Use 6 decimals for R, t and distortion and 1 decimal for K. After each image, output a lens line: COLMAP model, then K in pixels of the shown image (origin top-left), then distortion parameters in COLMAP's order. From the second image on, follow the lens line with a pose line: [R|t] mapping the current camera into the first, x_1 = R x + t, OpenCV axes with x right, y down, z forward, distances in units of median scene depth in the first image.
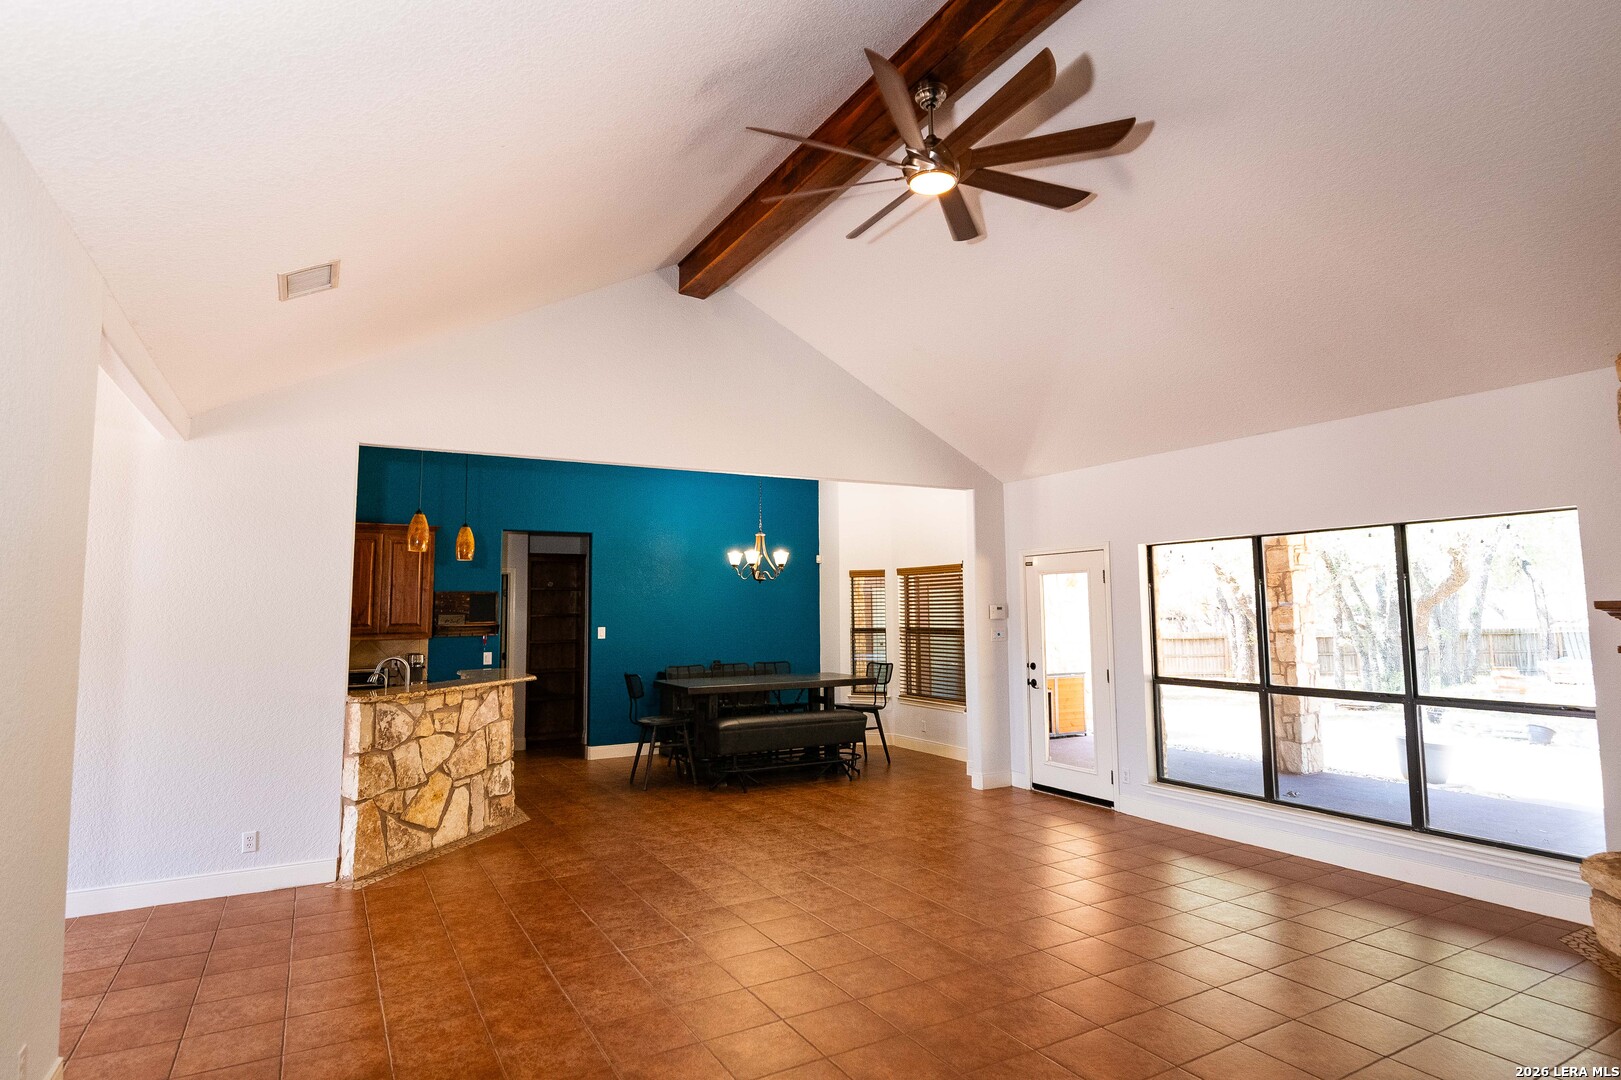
lens RADIAL K [[851.2, 0, 799.1], [0, 851.2, 517.8], [0, 0, 1]] dist [0.001384, -0.007561]
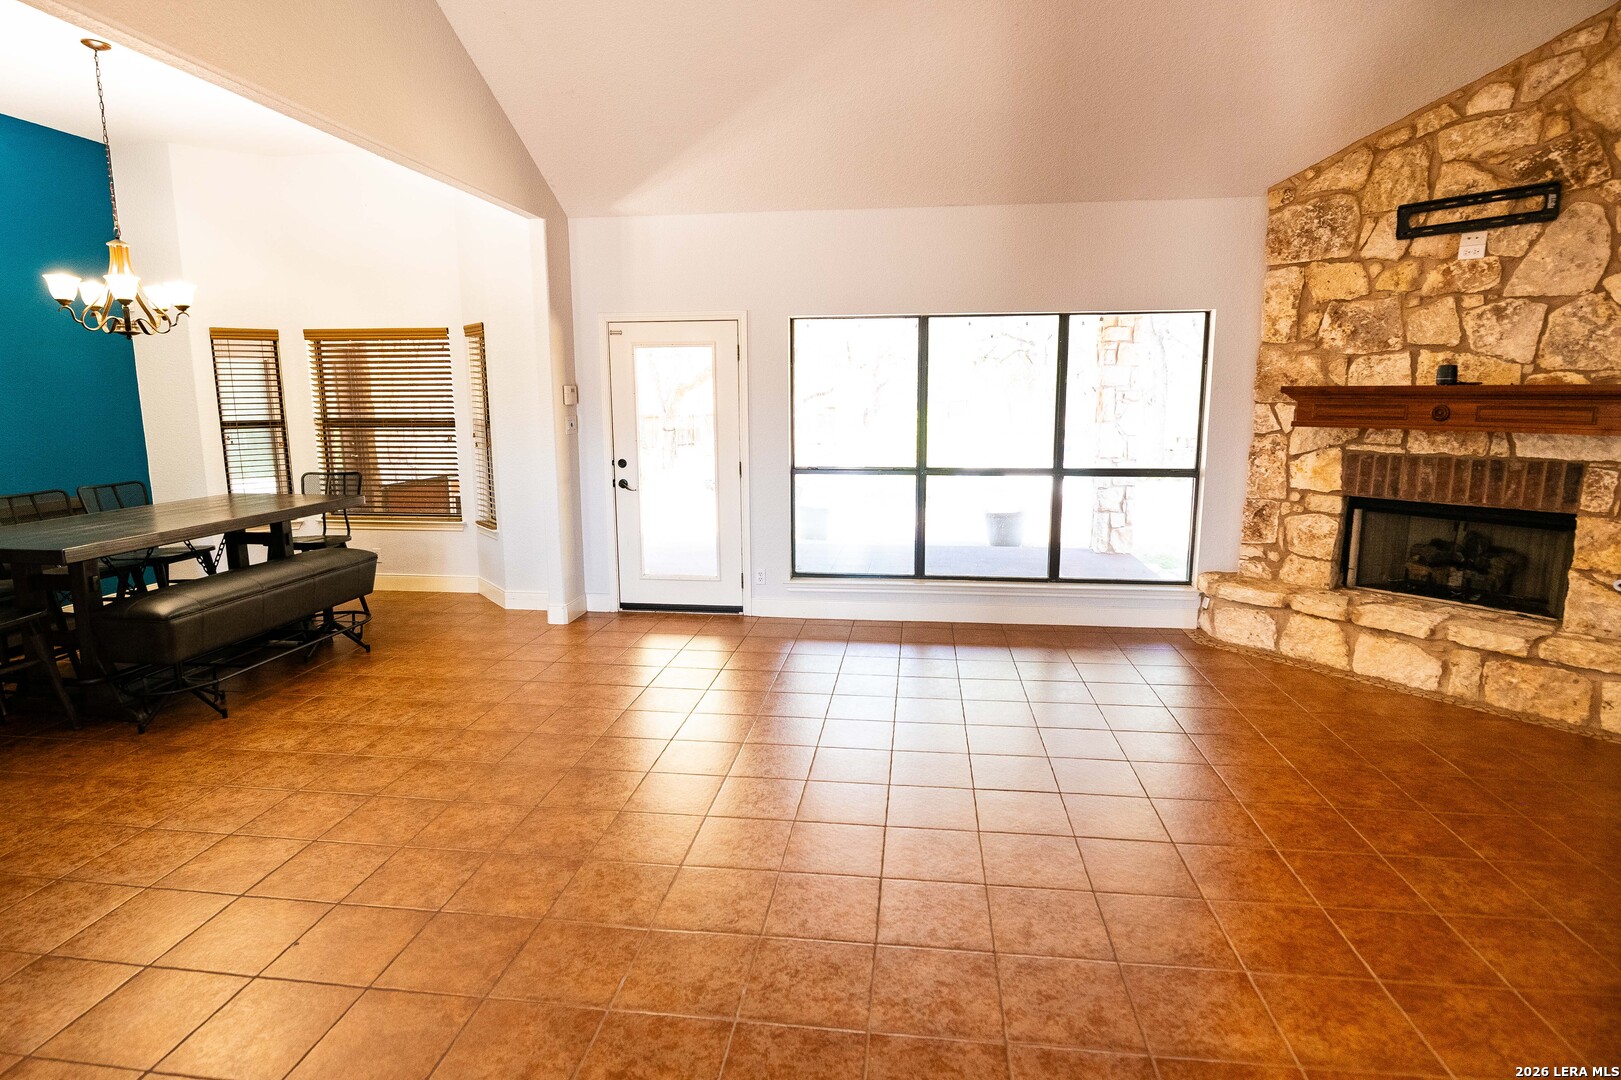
lens RADIAL K [[851.2, 0, 807.1], [0, 851.2, 528.2], [0, 0, 1]] dist [0.001384, -0.007561]
pose [[0.590618, -0.121701, 0.797721, -0.306340], [-0.090007, 0.972458, 0.214998, 0.053797], [-0.801916, -0.198782, 0.563397, 0.462576]]
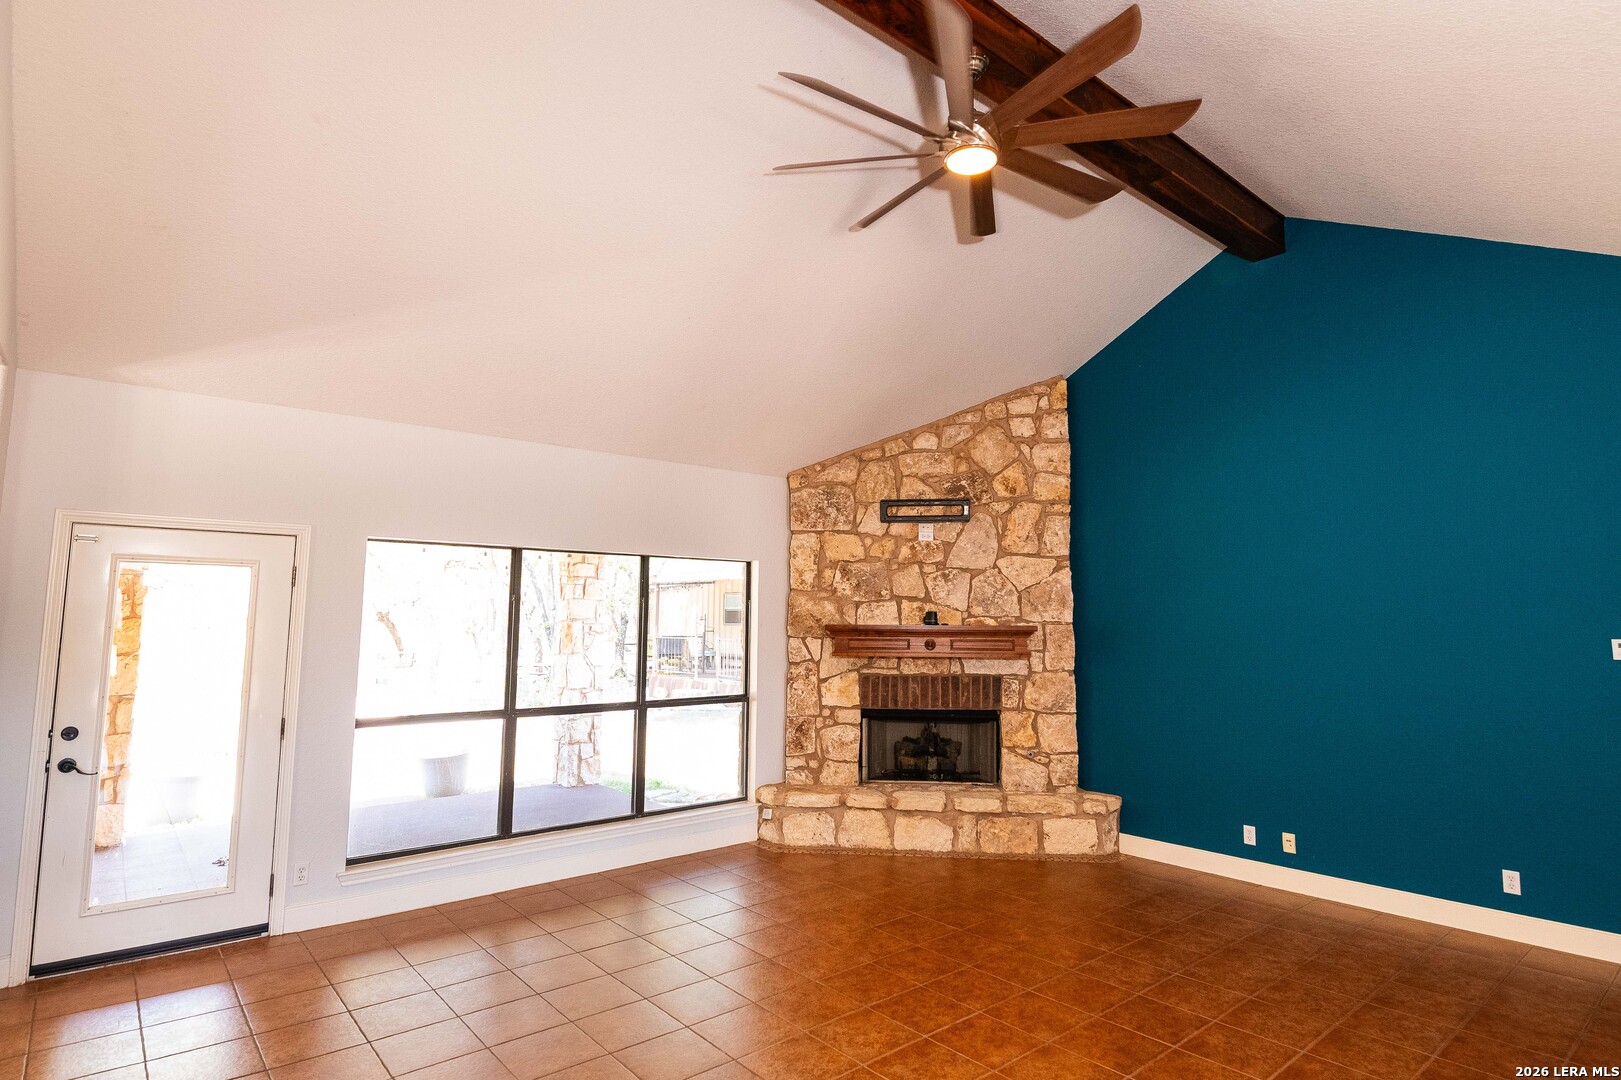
lens RADIAL K [[851.2, 0, 823.3], [0, 851.2, 524.8], [0, 0, 1]] dist [0.001384, -0.007561]
pose [[-0.204041, 0.117453, 0.971891, -0.386498], [-0.113030, 0.983311, -0.142563, 0.081683], [-0.972415, -0.138942, -0.187360, 0.766808]]
